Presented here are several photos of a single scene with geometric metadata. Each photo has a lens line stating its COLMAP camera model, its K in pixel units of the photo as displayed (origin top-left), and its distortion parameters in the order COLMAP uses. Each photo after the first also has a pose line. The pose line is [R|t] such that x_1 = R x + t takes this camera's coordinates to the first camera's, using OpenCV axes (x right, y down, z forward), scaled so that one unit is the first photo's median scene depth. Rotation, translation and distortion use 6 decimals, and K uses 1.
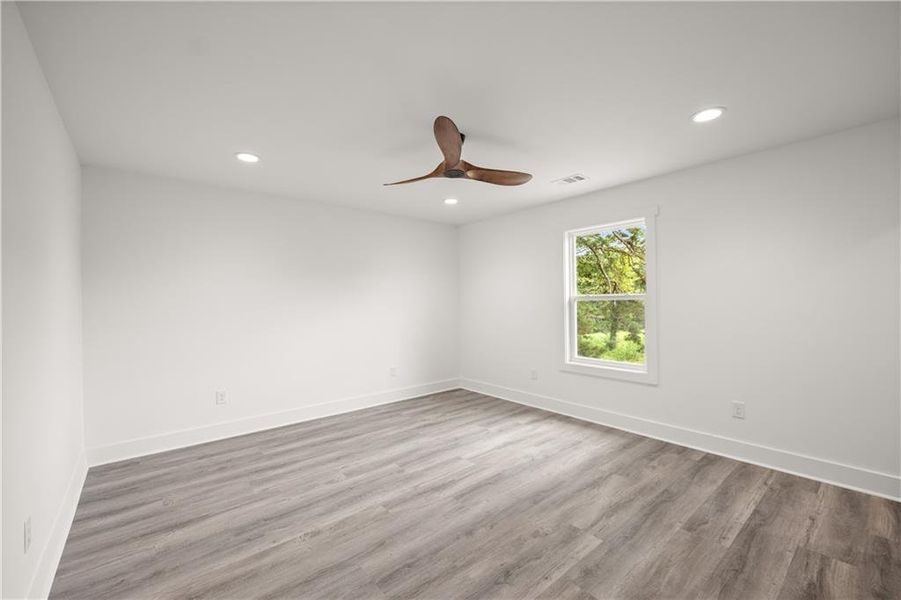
lens RADIAL K [[371.3, 0, 450.1], [0, 371.3, 303.8], [0, 0, 1]] dist [-0.000597, -0.000010]
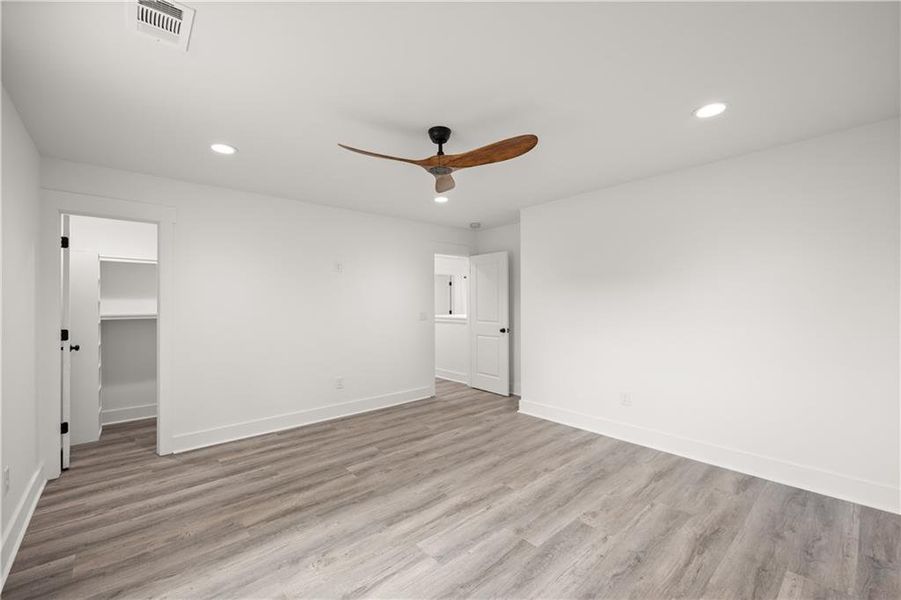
lens RADIAL K [[371.3, 0, 450.1], [0, 371.3, 303.8], [0, 0, 1]] dist [-0.000597, -0.000010]
pose [[-0.999404, 0.018982, -0.028831, 0.020722], [0.018805, 0.999803, 0.006381, -0.013544], [0.028946, 0.005836, -0.999564, 1.970356]]
